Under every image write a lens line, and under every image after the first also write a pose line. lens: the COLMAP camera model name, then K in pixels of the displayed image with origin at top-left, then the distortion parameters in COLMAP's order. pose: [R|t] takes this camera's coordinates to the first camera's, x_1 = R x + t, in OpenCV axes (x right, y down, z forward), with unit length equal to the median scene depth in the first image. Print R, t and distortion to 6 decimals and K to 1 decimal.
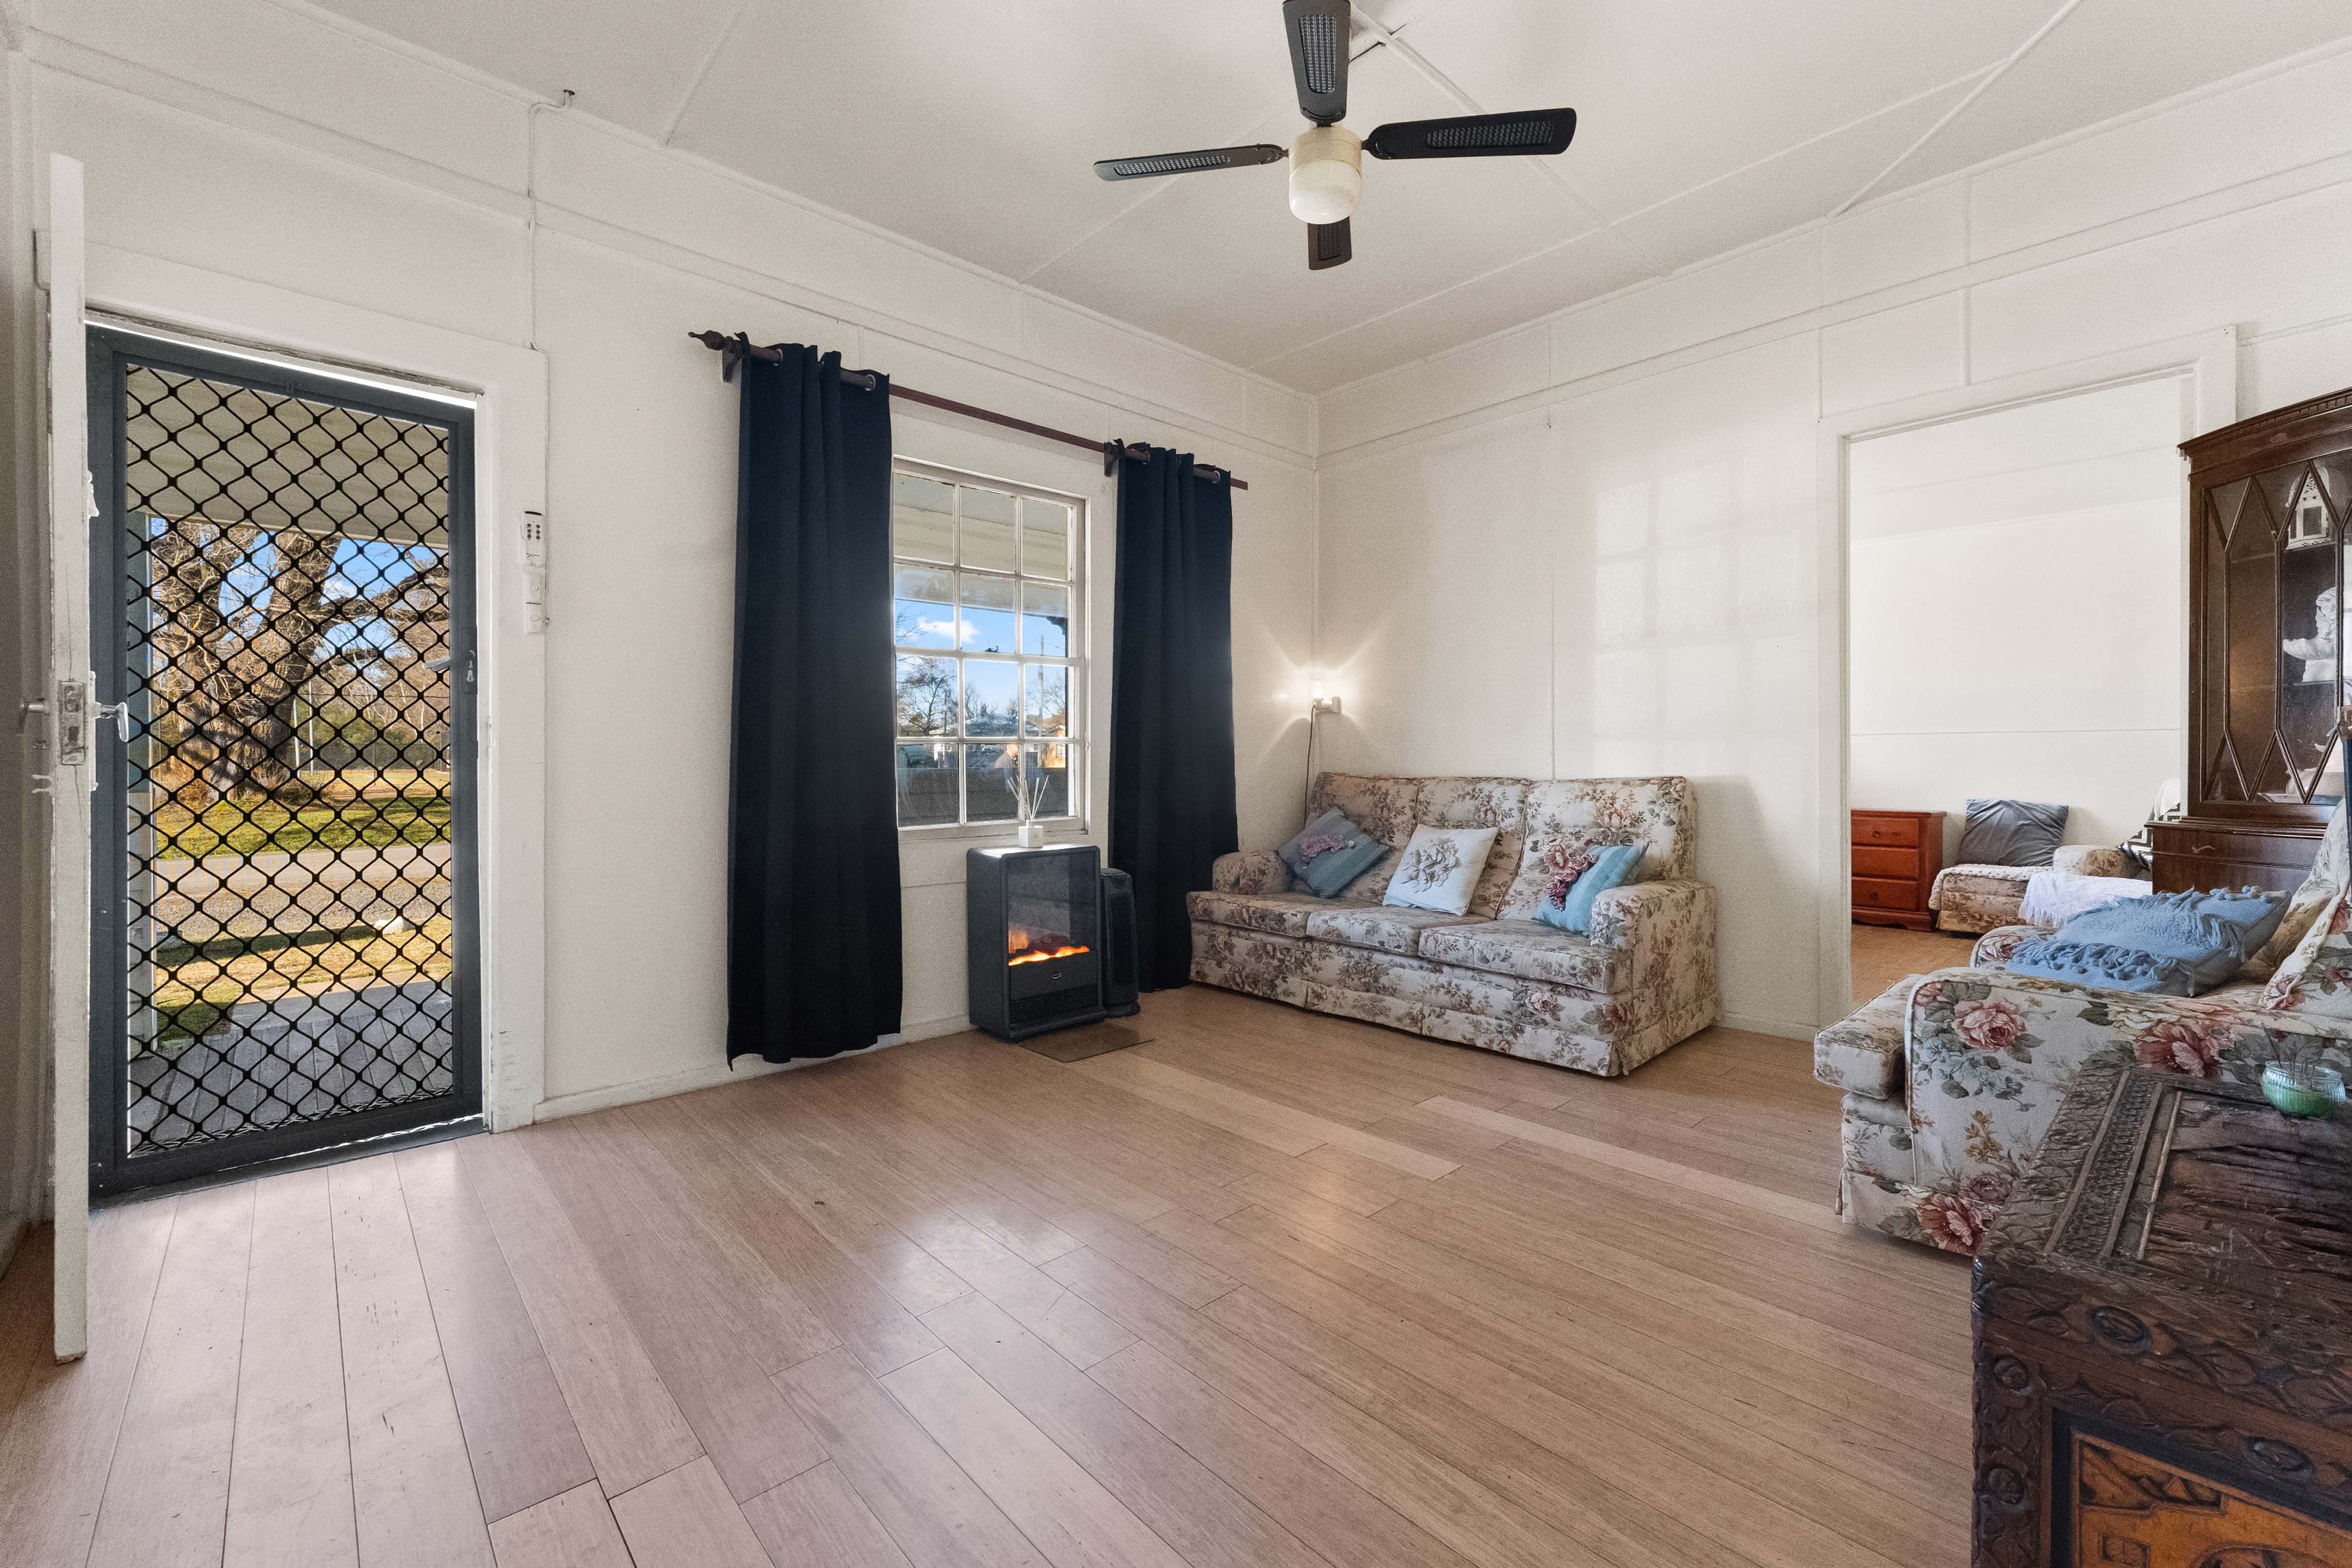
lens RADIAL K [[961.9, 0, 1178.0], [0, 961.9, 771.5], [0, 0, 1]] dist [-0.004400, -0.000159]
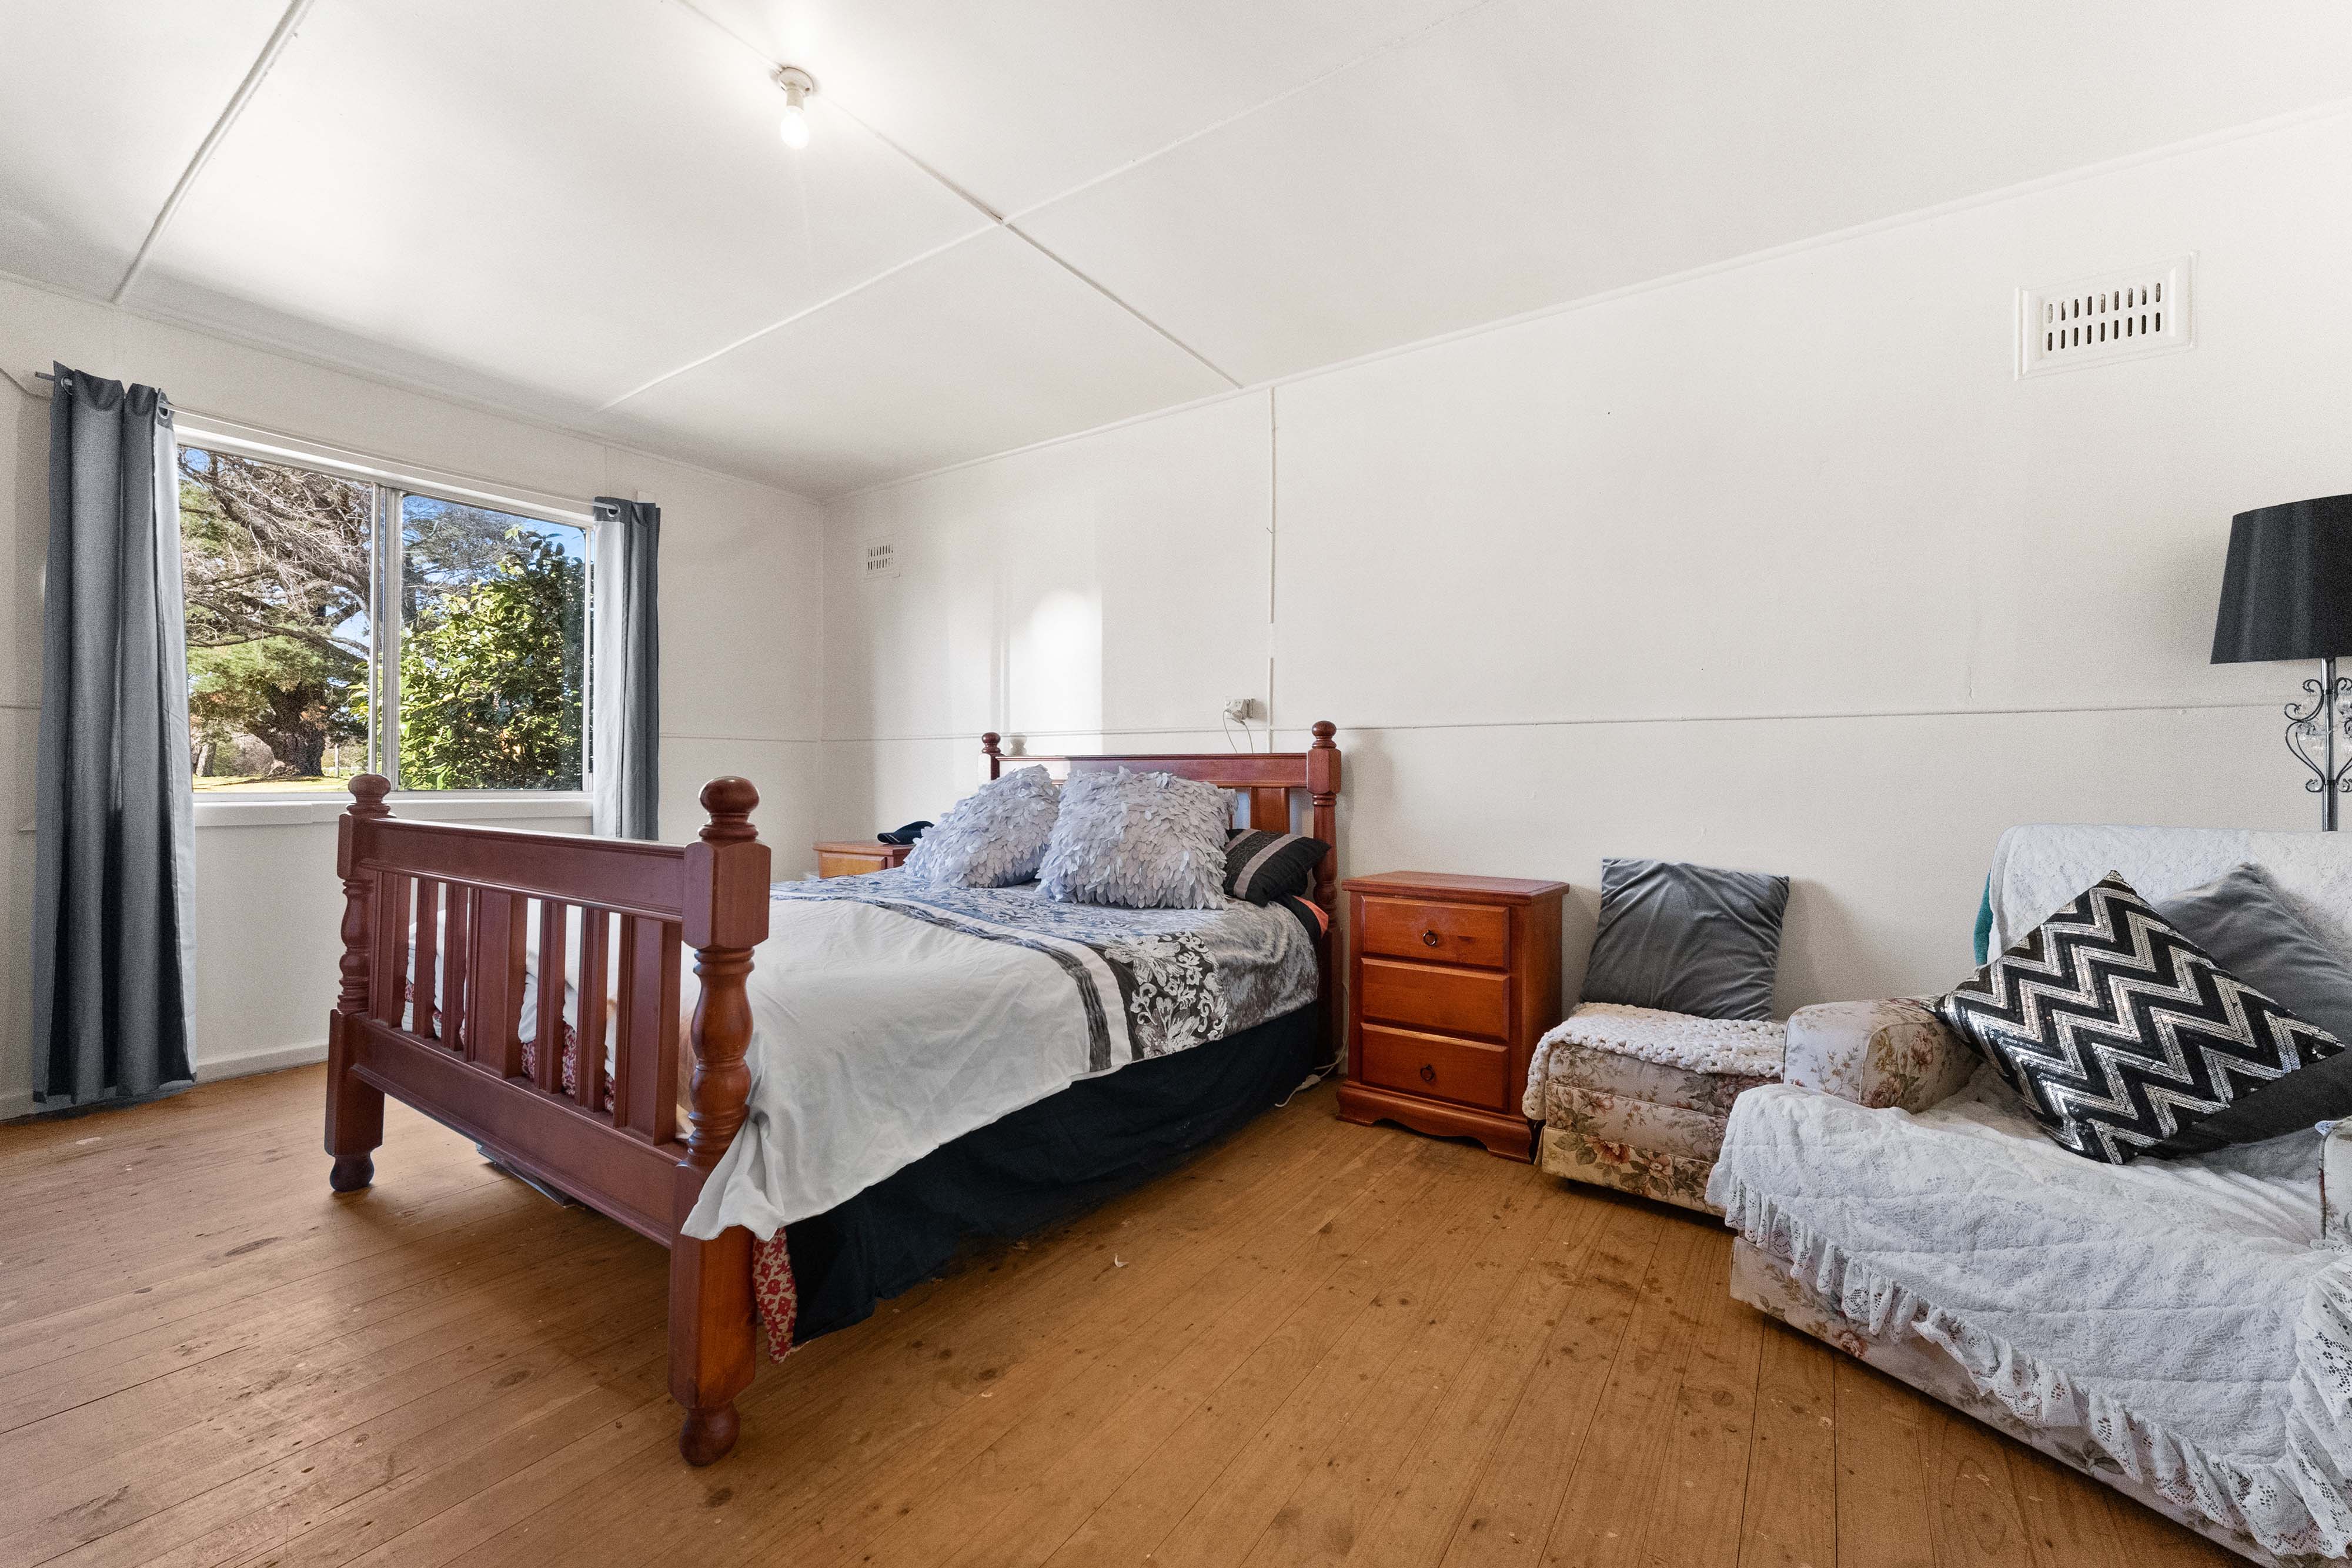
lens RADIAL K [[961.9, 0, 1168.7], [0, 961.9, 779.9], [0, 0, 1]] dist [-0.004400, -0.000159]
pose [[0.972920, 0.004670, 0.231095, 0.527134], [-0.002767, 0.999960, -0.008556, -0.006636], [-0.231126, 0.007685, 0.972893, 0.613777]]
